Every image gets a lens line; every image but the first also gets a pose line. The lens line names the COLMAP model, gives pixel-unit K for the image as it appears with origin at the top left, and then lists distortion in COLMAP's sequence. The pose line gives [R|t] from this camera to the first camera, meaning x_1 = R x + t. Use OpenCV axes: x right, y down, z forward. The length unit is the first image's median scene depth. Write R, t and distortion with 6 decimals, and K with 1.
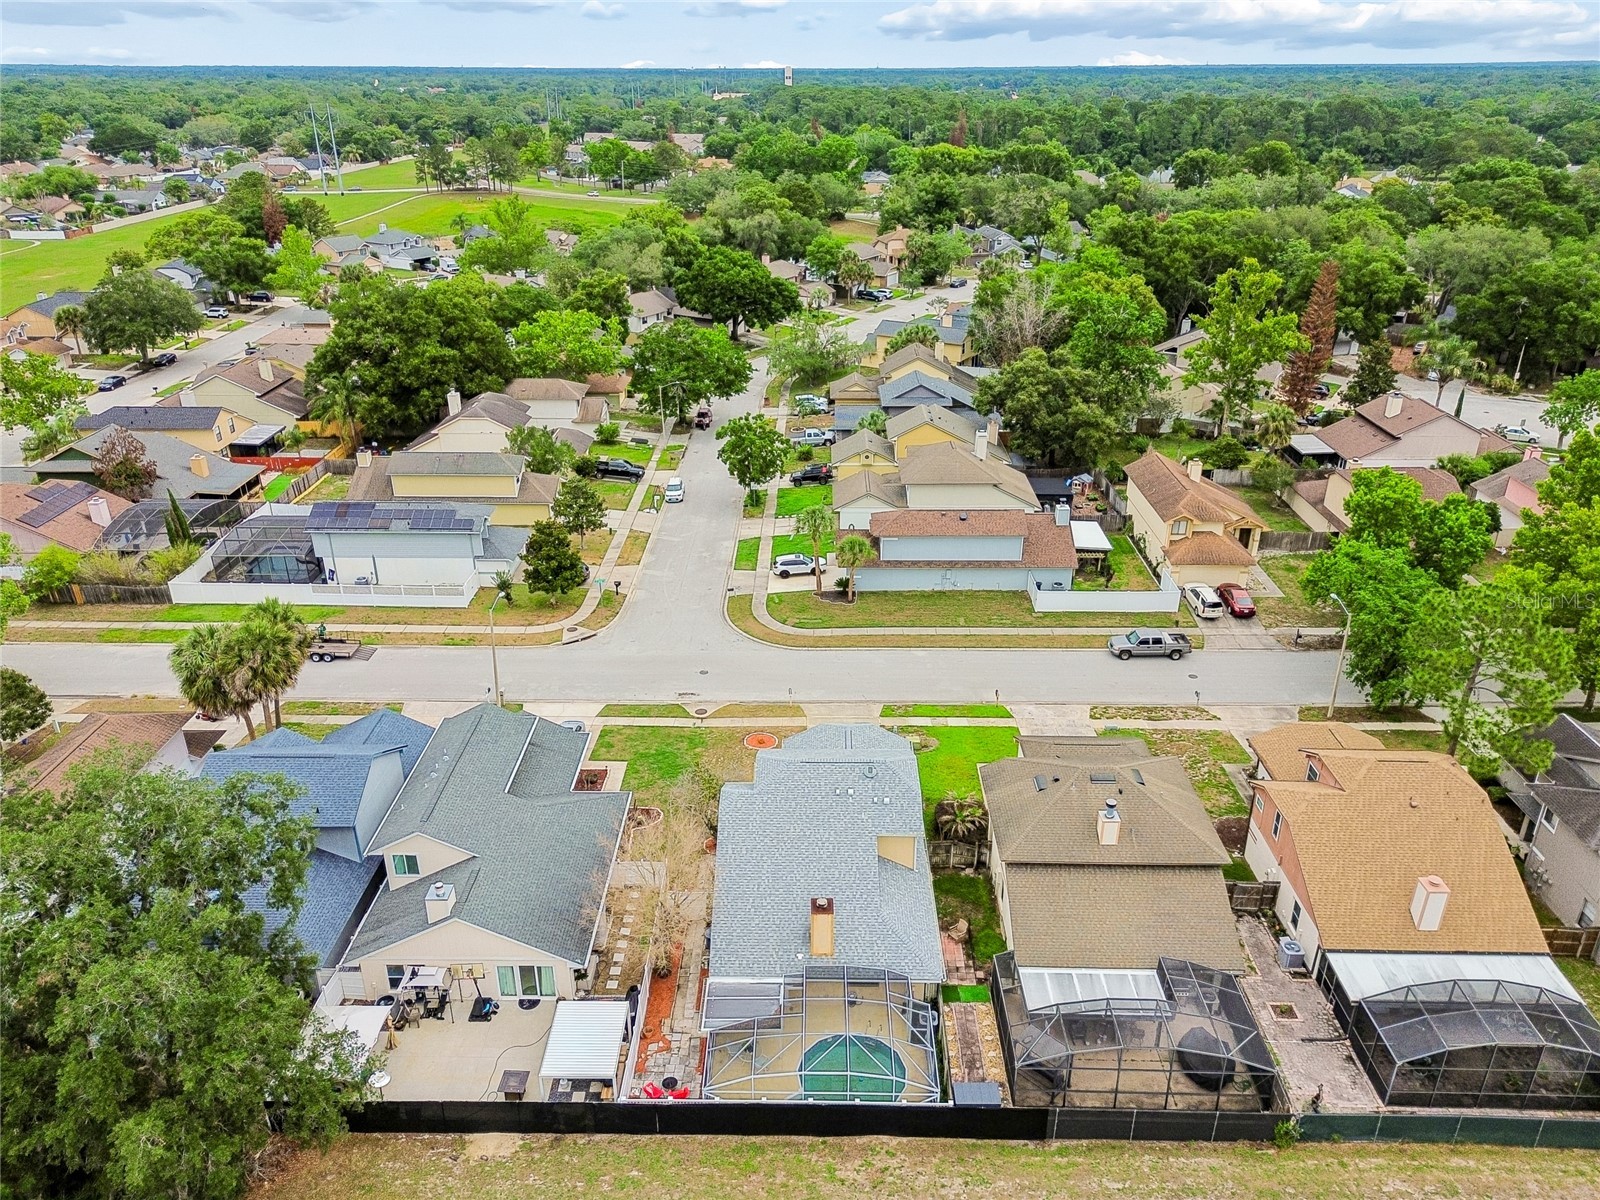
lens RADIAL K [[1144.4, 0, 805.1], [0, 1144.4, 593.5], [0, 0, 1]] dist [0.061439, -0.054649]
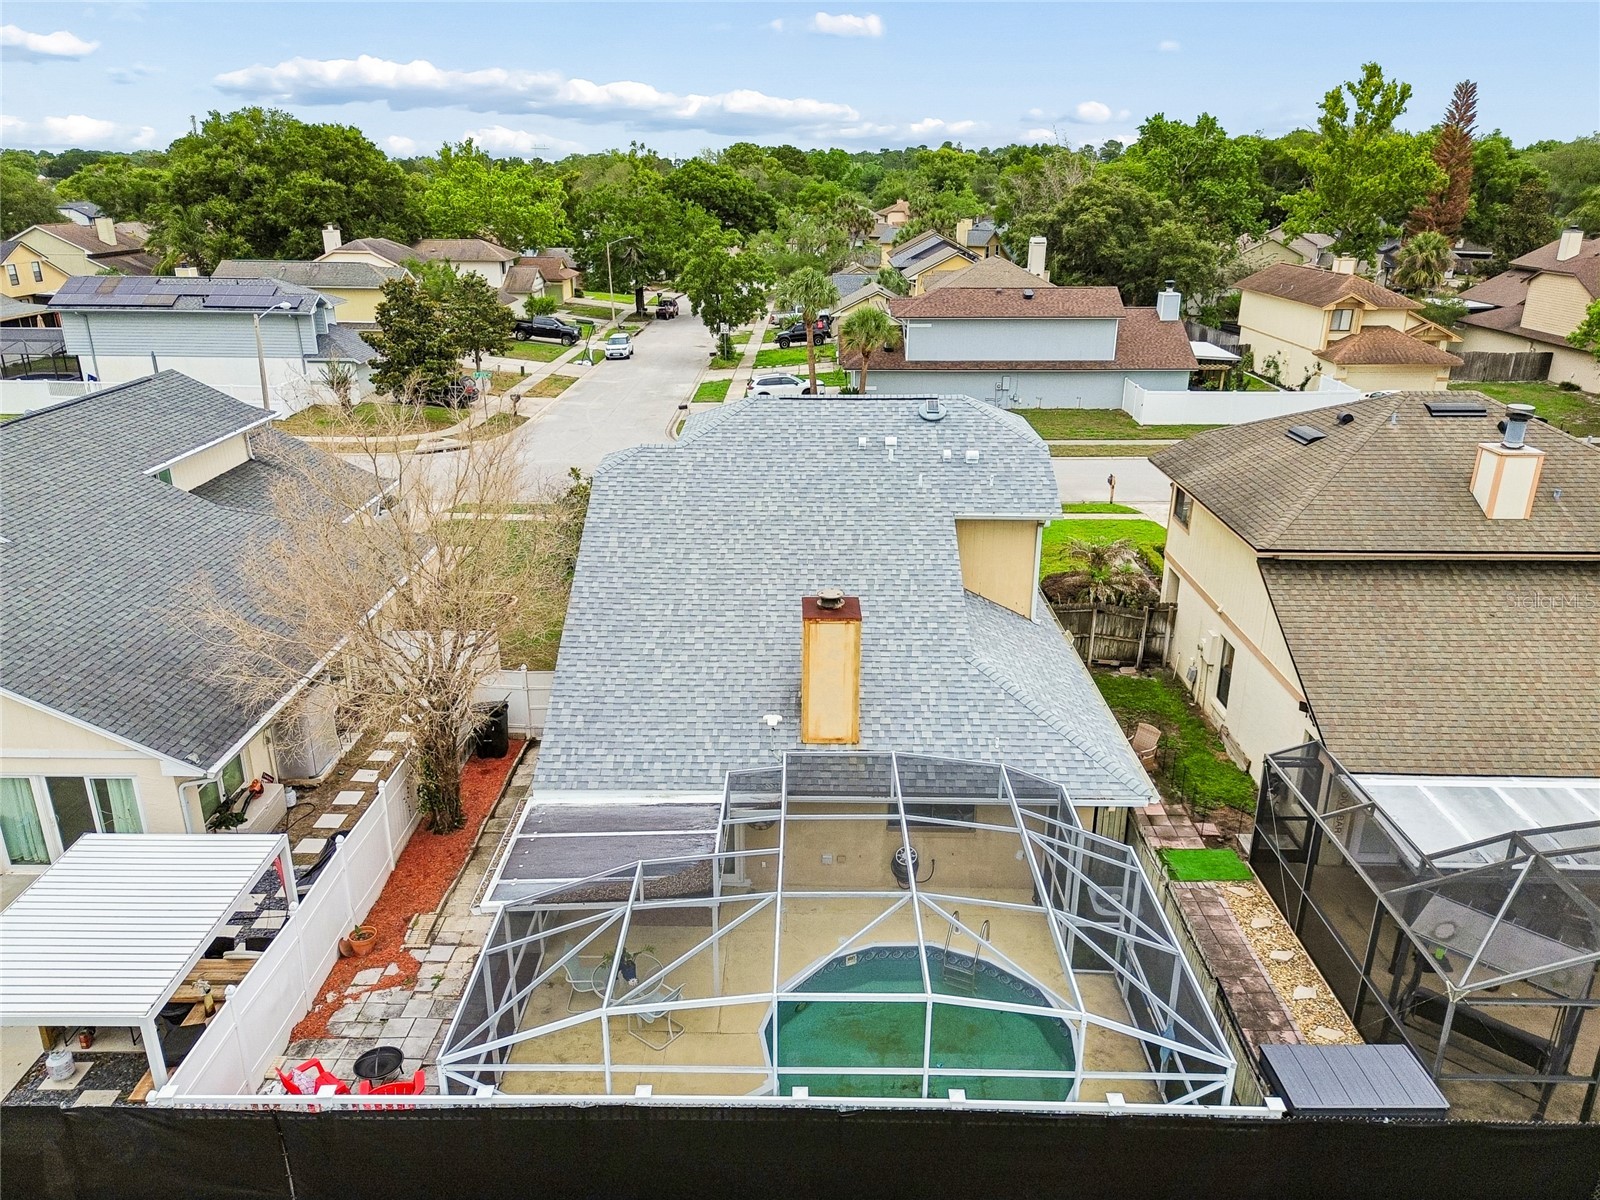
lens RADIAL K [[1128.9, 0, 800.0], [0, 1128.9, 600.0], [0, 0, 1]] dist [0.029538, -0.000891]
pose [[0.999996, 0.000277, 0.002800, 0.001915], [-0.000048, 0.996683, -0.081387, 0.165700], [-0.002813, 0.081387, 0.996679, 0.345072]]
